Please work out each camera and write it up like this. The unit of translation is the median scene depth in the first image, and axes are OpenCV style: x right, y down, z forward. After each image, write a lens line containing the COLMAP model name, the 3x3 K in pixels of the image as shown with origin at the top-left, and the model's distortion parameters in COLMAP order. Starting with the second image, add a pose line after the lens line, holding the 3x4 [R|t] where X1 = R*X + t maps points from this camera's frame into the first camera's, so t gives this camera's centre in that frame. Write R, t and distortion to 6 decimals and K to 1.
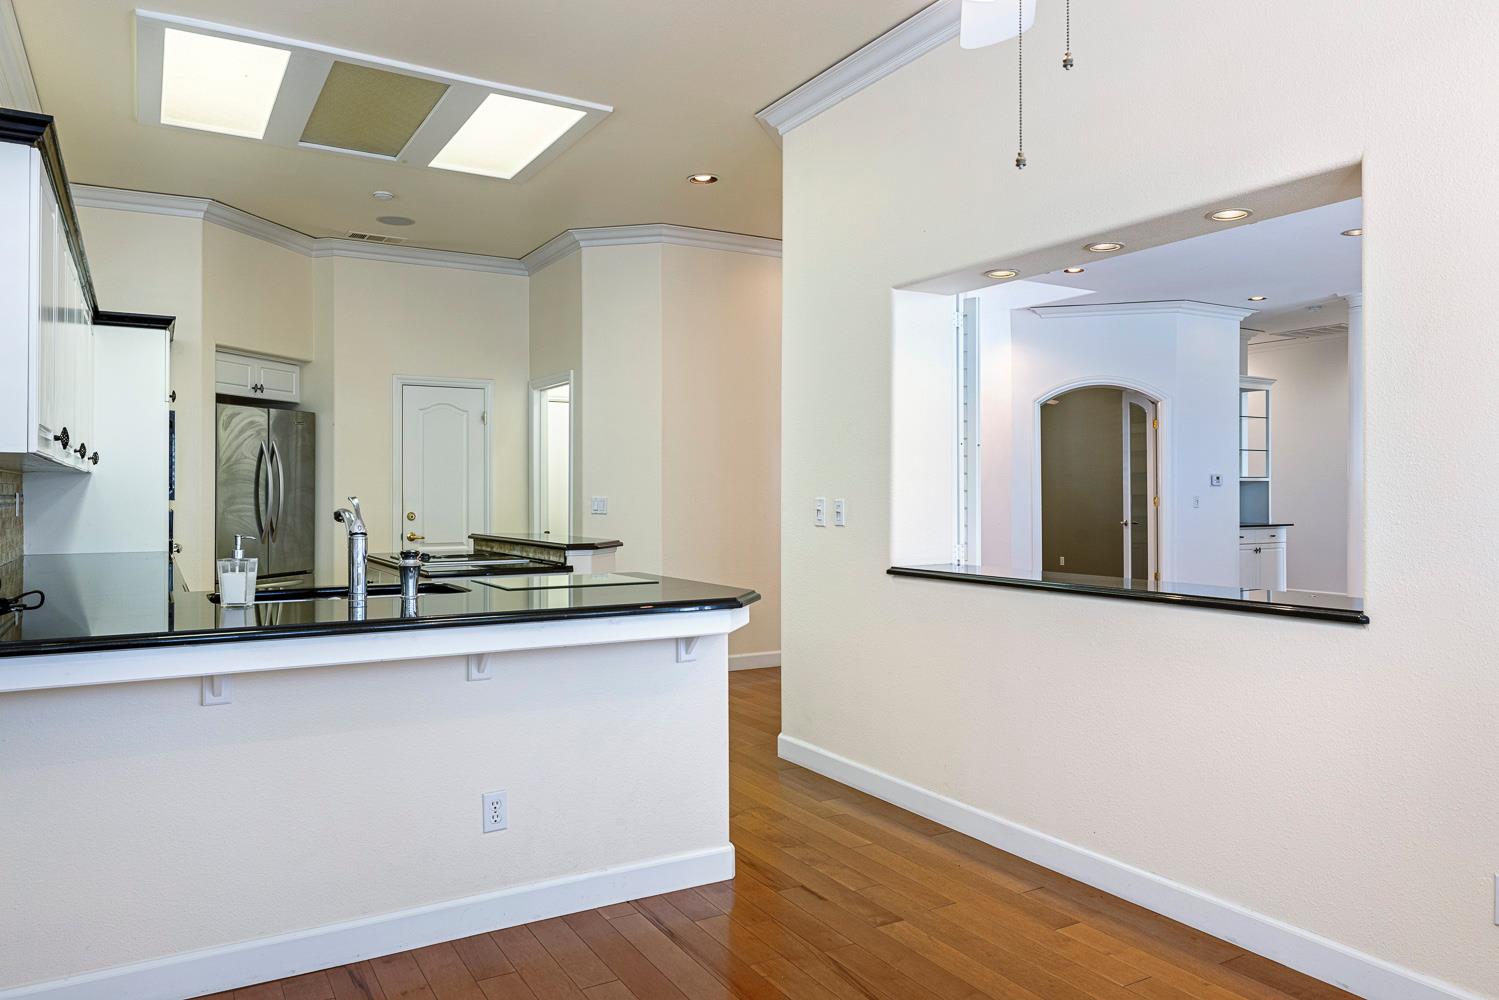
lens RADIAL K [[1030.6, 0, 748.3], [0, 1030.6, 482.5], [0, 0, 1]] dist [0.001908, 0.001828]
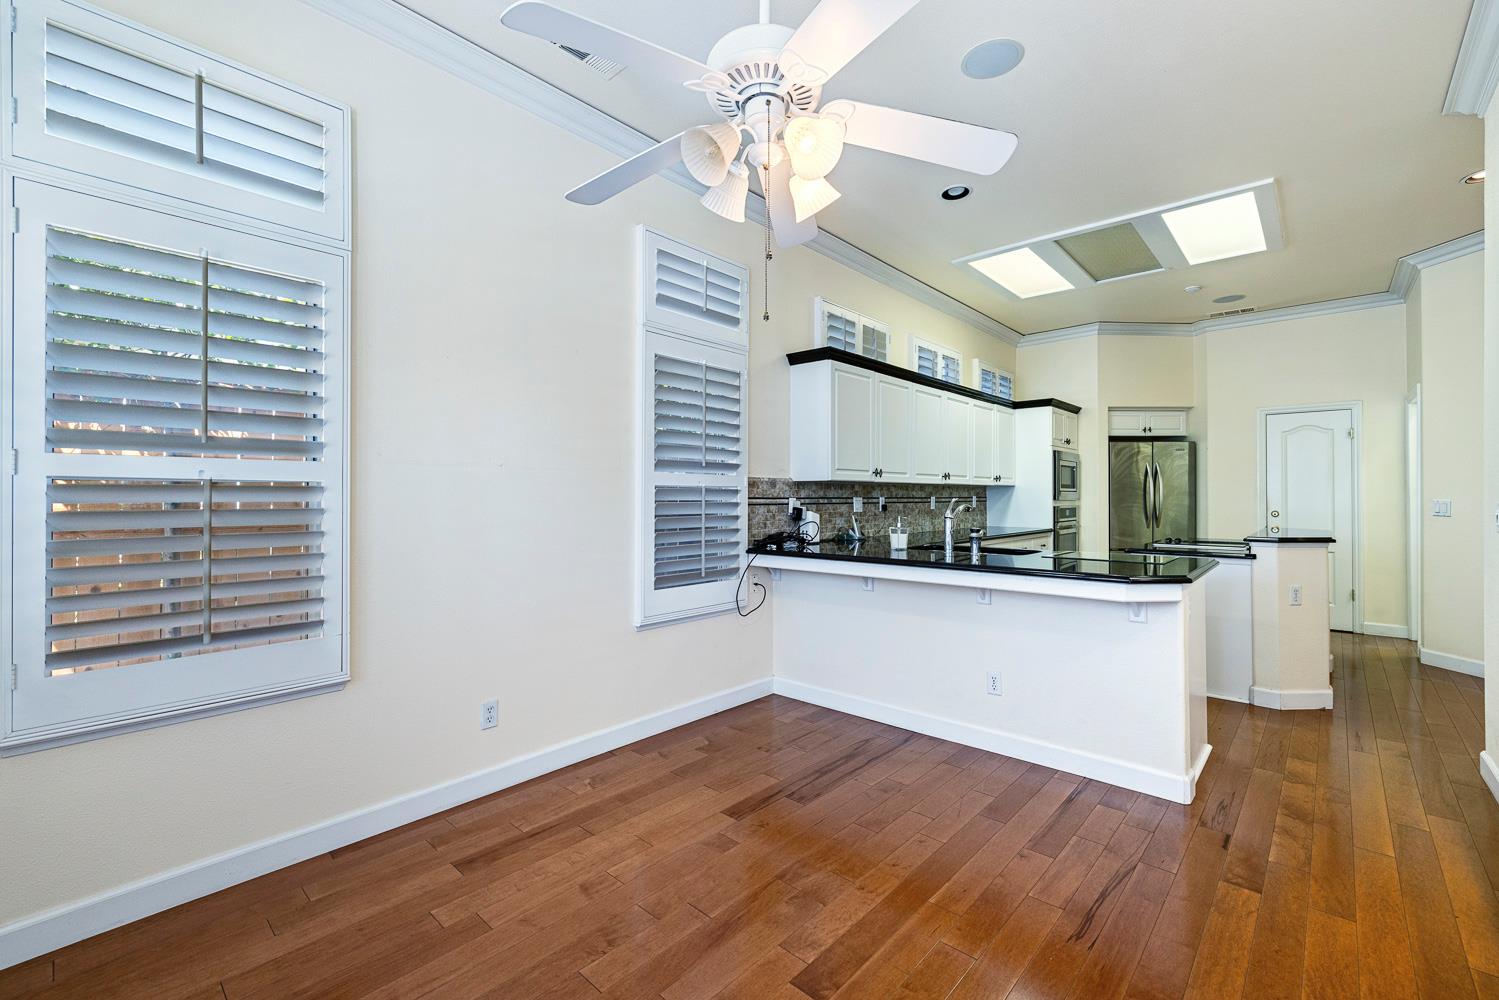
lens RADIAL K [[638.5, 0, 753.5], [0, 638.5, 491.8], [0, 0, 1]] dist [0.004428, 0.000639]
pose [[0.303970, -0.005986, -0.952663, 0.415007], [0.009410, 0.999950, -0.003281, 0.001523], [0.952635, -0.007967, 0.304012, 0.194736]]
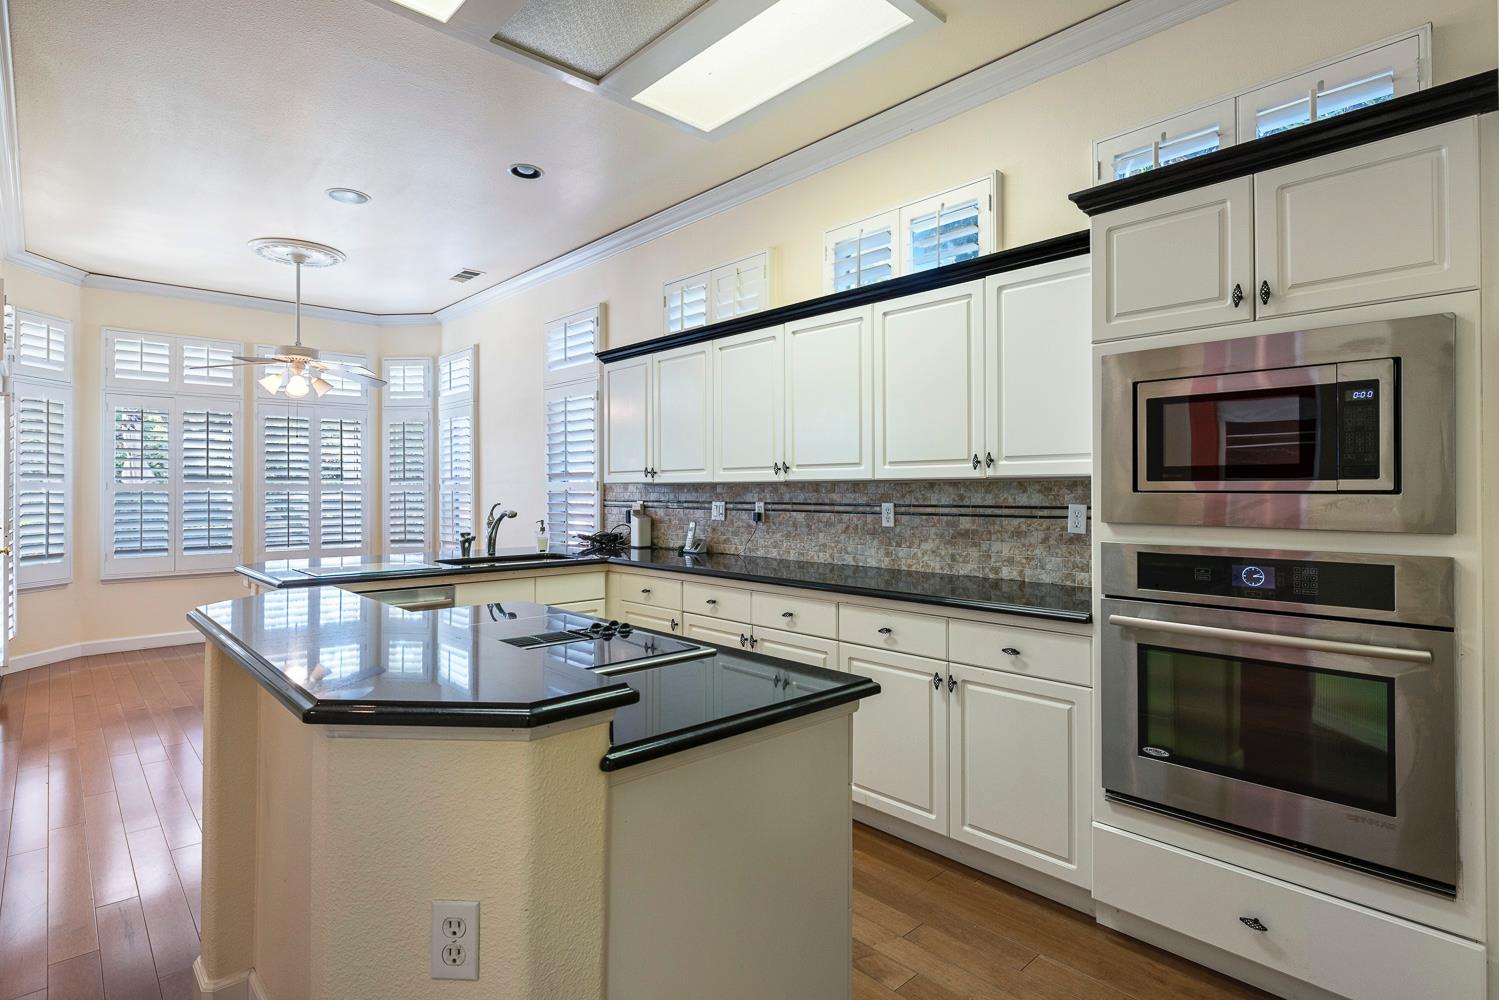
lens RADIAL K [[766.4, 0, 744.8], [0, 766.4, 484.9], [0, 0, 1]] dist [-0.000588, -0.000039]
pose [[-0.977220, -0.003138, -0.212206, -0.349439], [0.001037, 0.999808, -0.019562, 0.006717], [0.212227, -0.019337, -0.977029, 1.638659]]
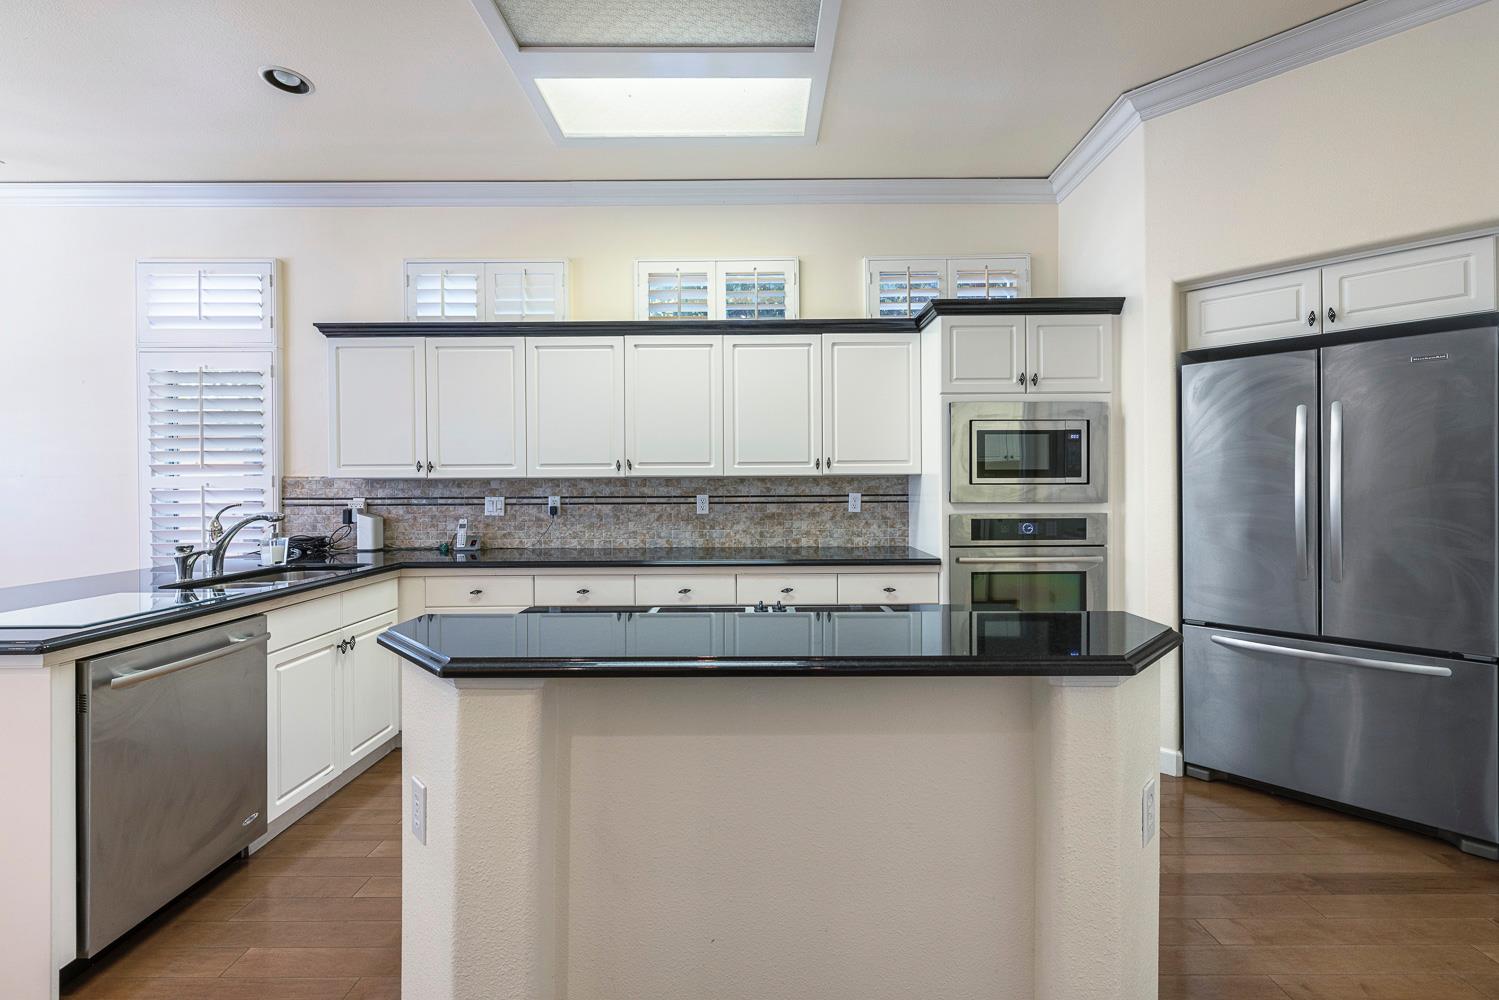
lens RADIAL K [[638.5, 0, 753.5], [0, 638.5, 491.8], [0, 0, 1]] dist [0.004428, 0.000639]
pose [[-0.506147, 0.009903, -0.862391, 0.012620], [0.014749, 0.999887, 0.002826, 0.004756], [0.862321, -0.011289, -0.506236, 1.372588]]
